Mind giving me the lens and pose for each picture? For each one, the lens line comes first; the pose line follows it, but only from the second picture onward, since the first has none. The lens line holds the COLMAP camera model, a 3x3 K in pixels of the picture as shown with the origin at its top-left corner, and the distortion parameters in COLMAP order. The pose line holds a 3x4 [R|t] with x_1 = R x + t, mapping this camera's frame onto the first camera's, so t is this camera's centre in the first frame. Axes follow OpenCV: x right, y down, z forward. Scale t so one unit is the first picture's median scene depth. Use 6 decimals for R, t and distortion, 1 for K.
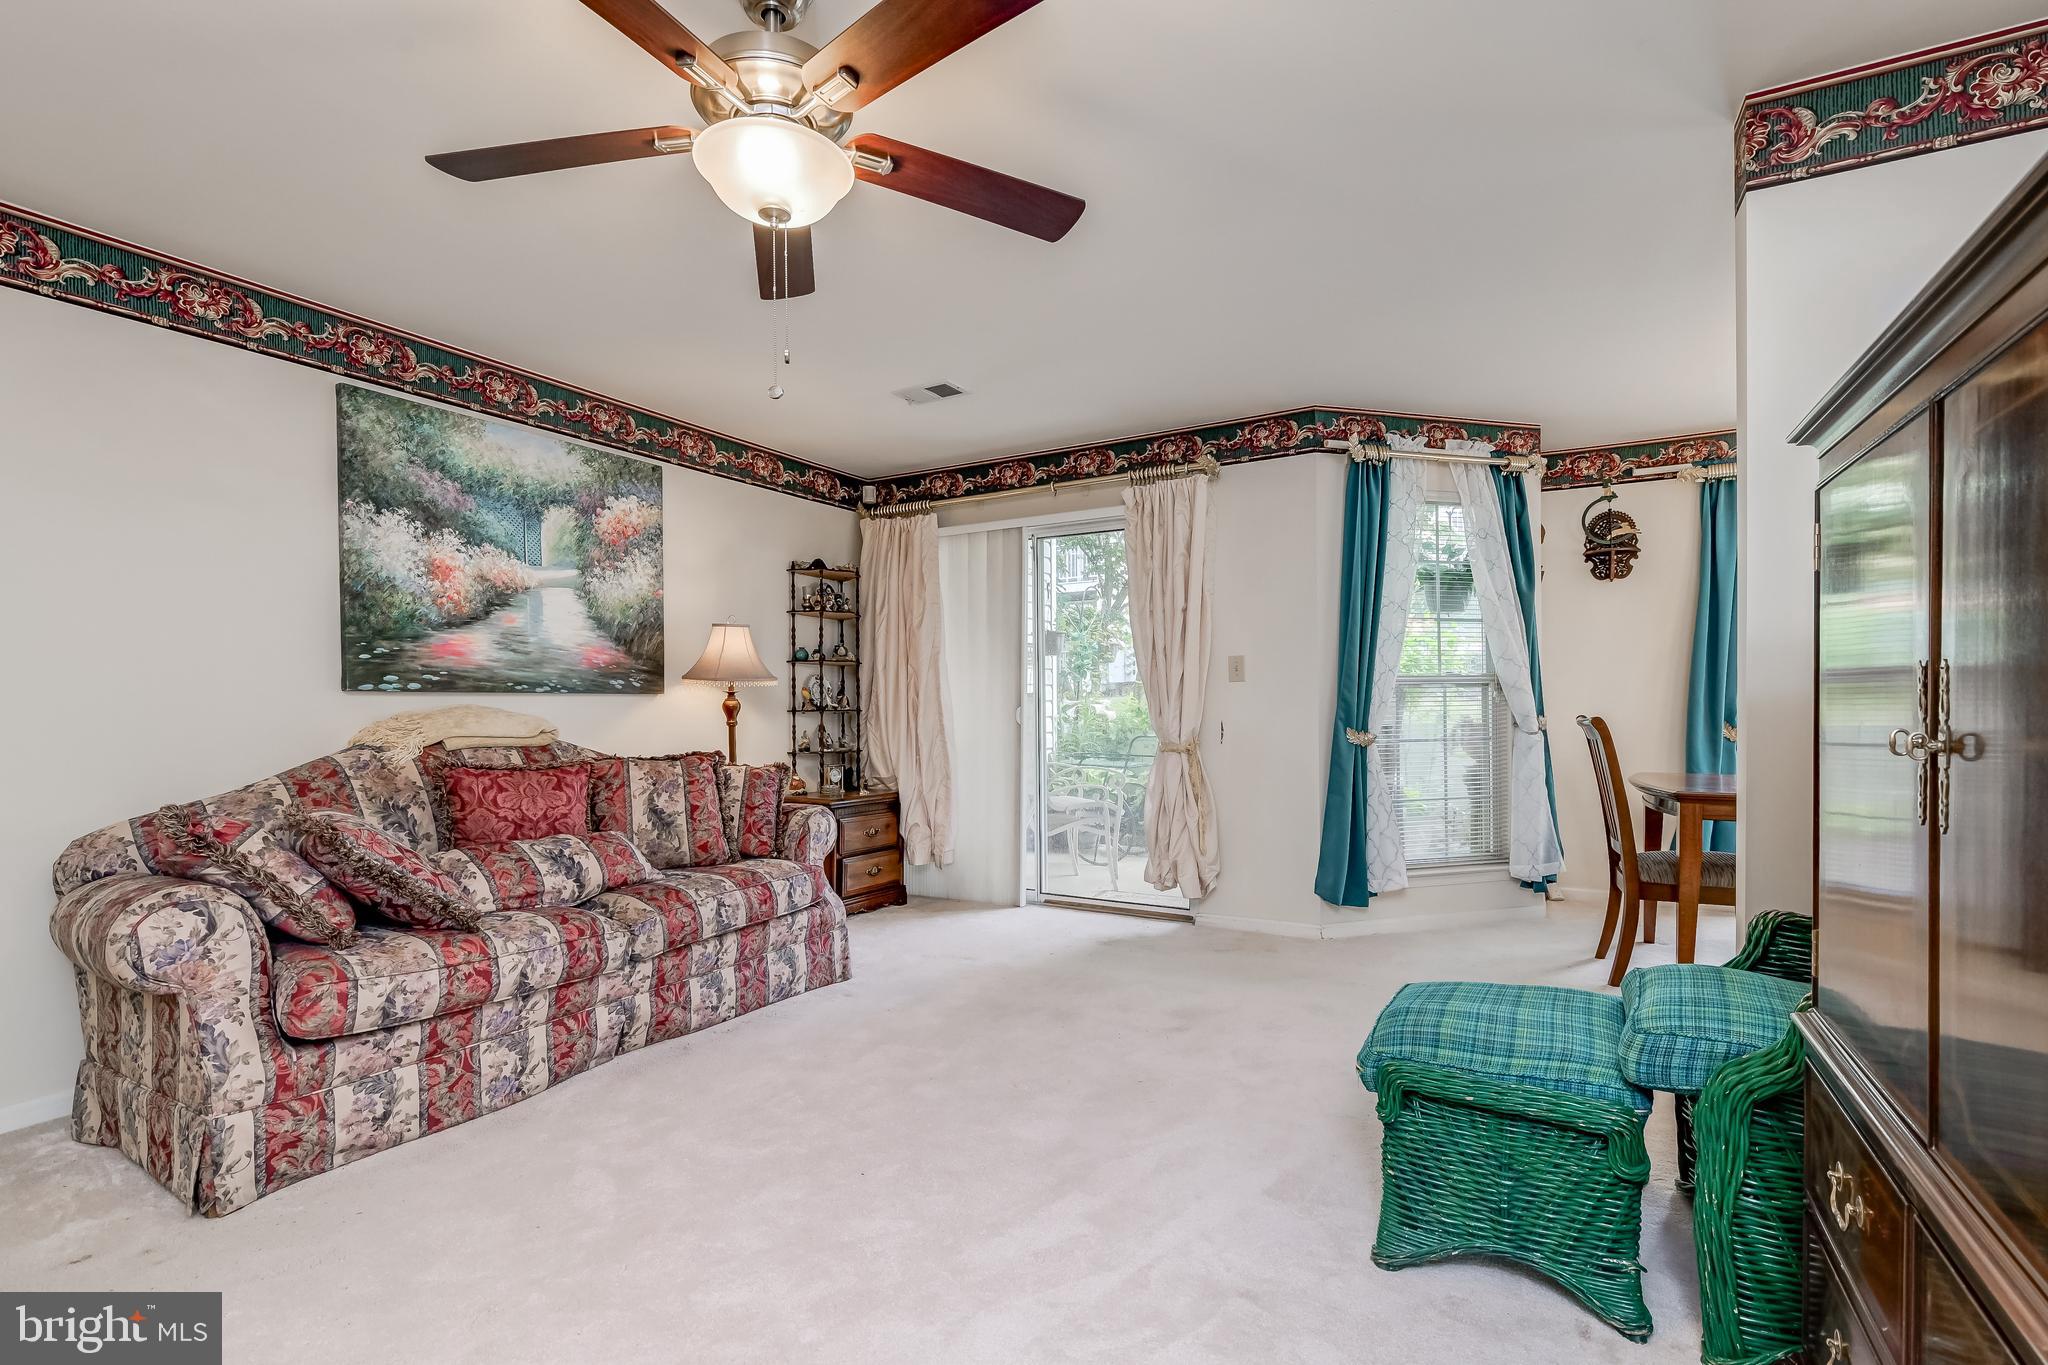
lens RADIAL K [[936.9, 0, 1026.3], [0, 936.9, 708.3], [0, 0, 1]] dist [-0.000209, 0.000405]
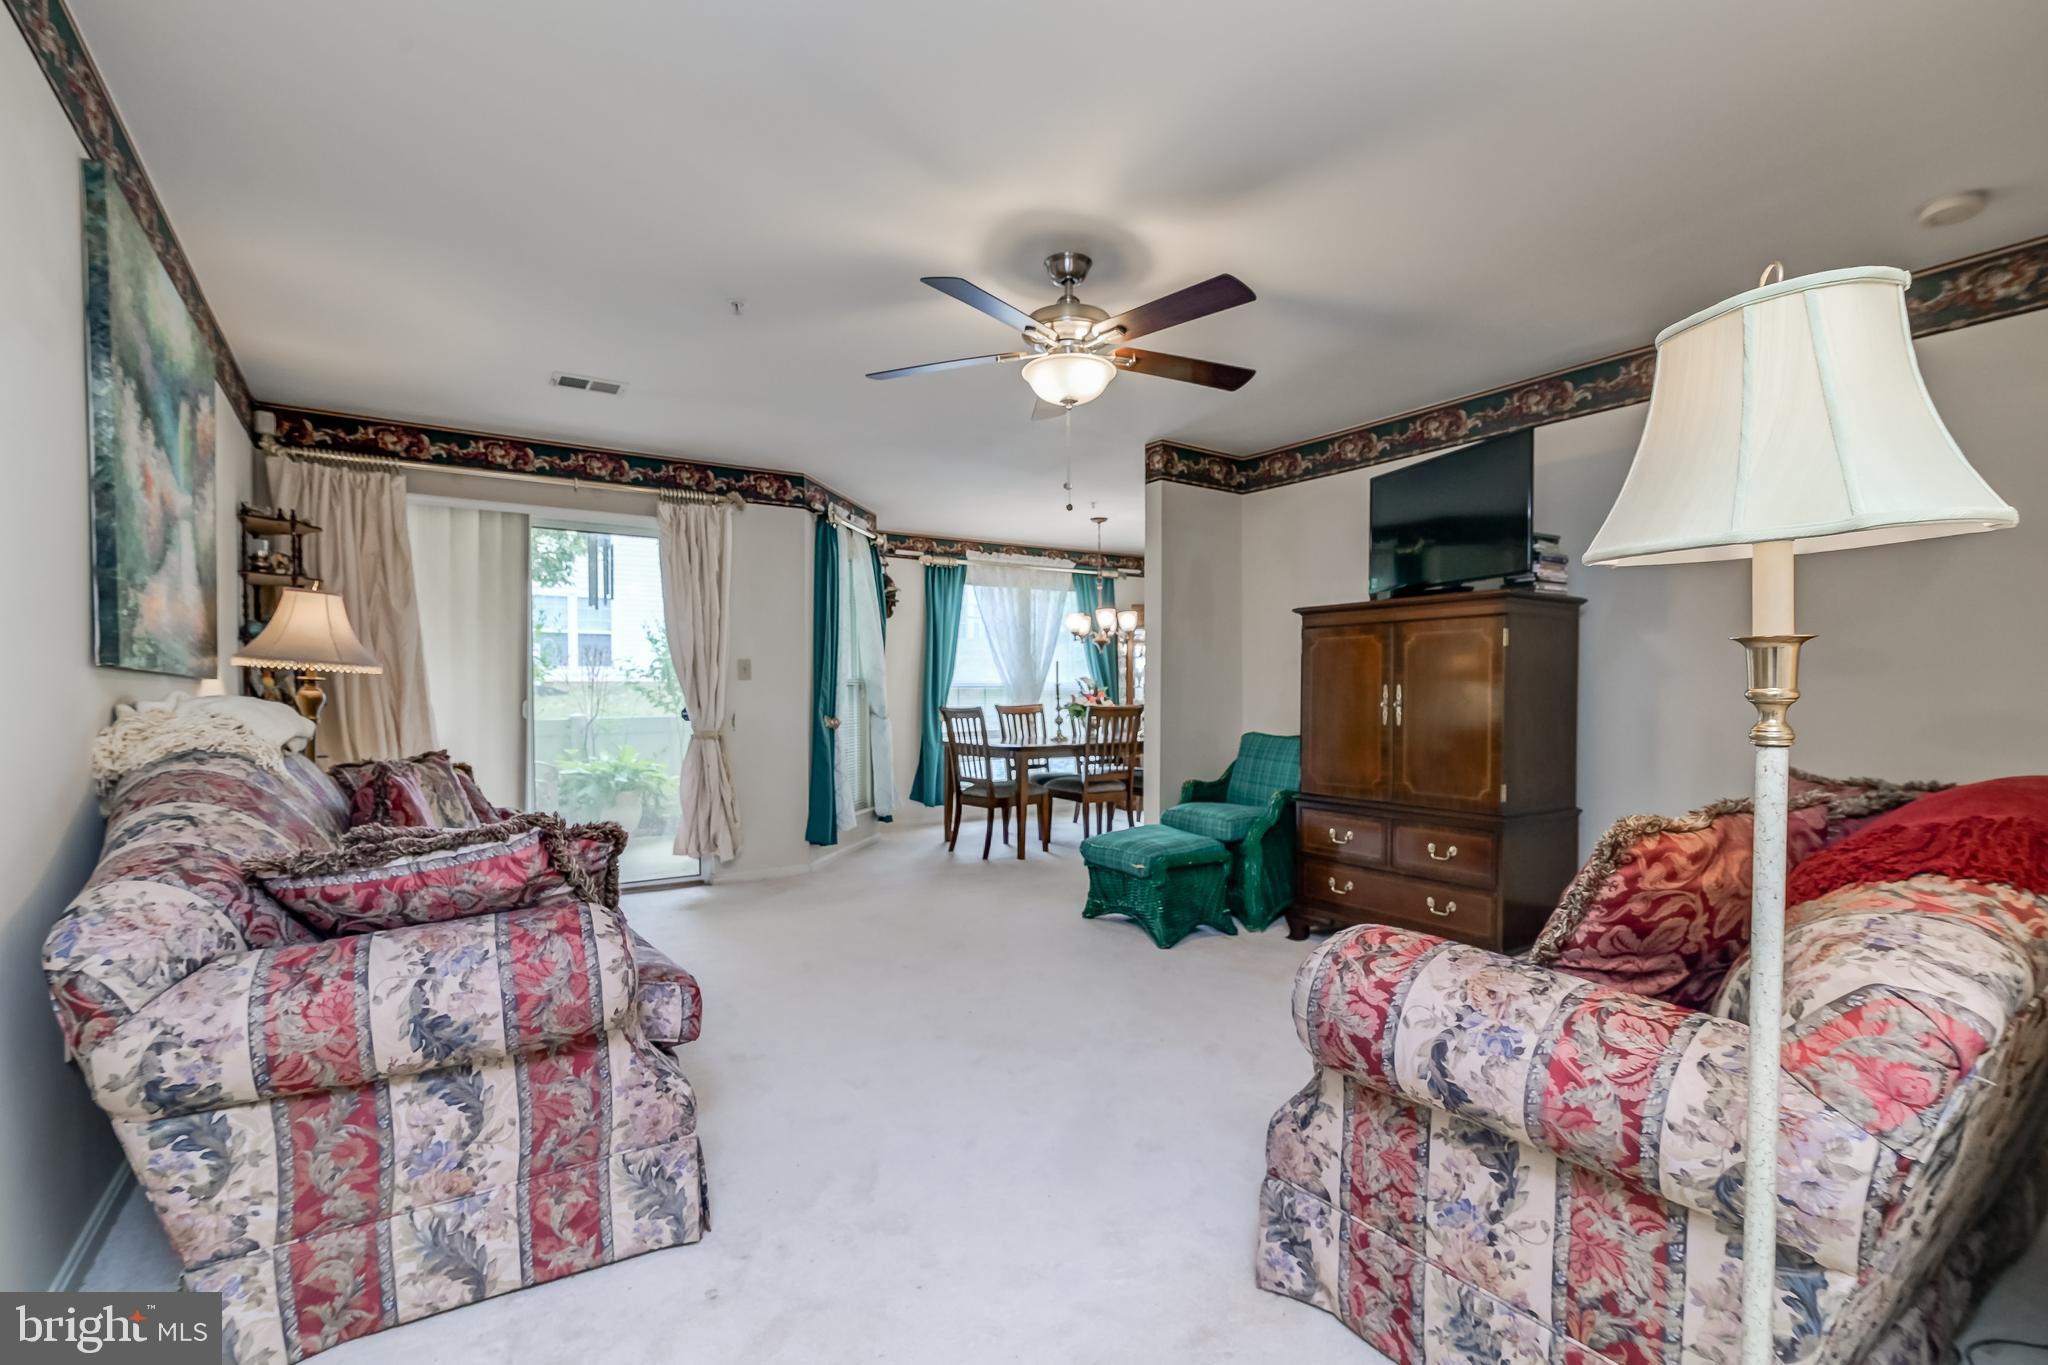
lens RADIAL K [[942.9, 0, 1008.0], [0, 942.9, 696.6], [0, 0, 1]] dist [-0.003595, 0.000998]
pose [[0.449237, 0.006167, 0.893391, -0.856194], [0.003452, 0.999957, -0.008639, 0.006226], [-0.893406, 0.006964, 0.449196, 0.163181]]
